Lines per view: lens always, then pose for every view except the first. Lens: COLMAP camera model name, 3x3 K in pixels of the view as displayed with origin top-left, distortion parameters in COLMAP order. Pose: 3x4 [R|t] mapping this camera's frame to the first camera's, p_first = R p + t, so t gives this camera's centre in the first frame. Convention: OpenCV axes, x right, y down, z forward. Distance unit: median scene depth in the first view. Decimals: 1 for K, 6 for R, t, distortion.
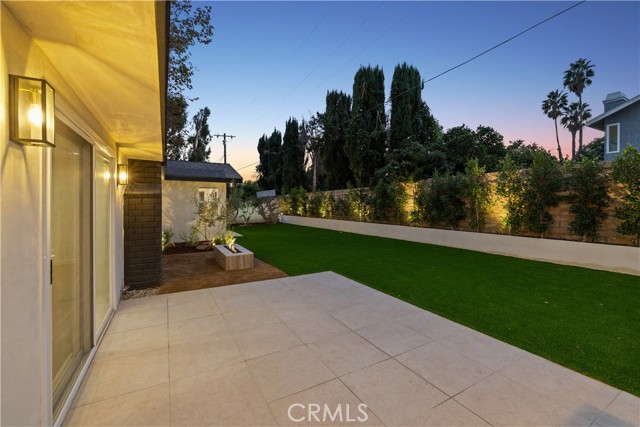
lens RADIAL K [[274.3, 0, 319.5], [0, 274.3, 208.4], [0, 0, 1]] dist [0.001989, 0.000001]
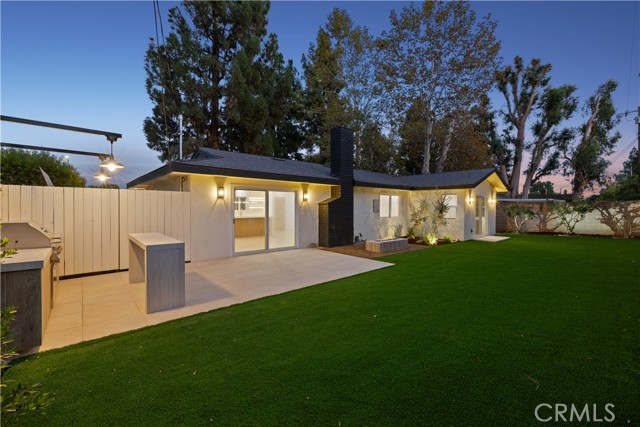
lens RADIAL K [[274.3, 0, 317.8], [0, 274.3, 209.5], [0, 0, 1]] dist [0.001989, 0.000001]
pose [[0.201171, 0.023442, -0.979276, 0.366325], [-0.030224, 0.999386, 0.017715, -0.004935], [0.979090, 0.026033, 0.201756, 0.151174]]
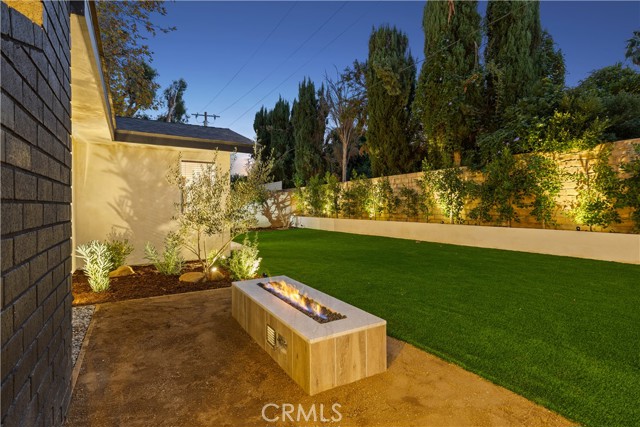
lens RADIAL K [[313.7, 0, 318.2], [0, 313.7, 209.2], [0, 0, 1]] dist [-0.002044, -0.000513]
pose [[0.999581, -0.004160, 0.028647, -0.117188], [0.004391, 0.999958, -0.007991, 0.015130], [-0.028613, 0.008114, 0.999558, 0.236344]]
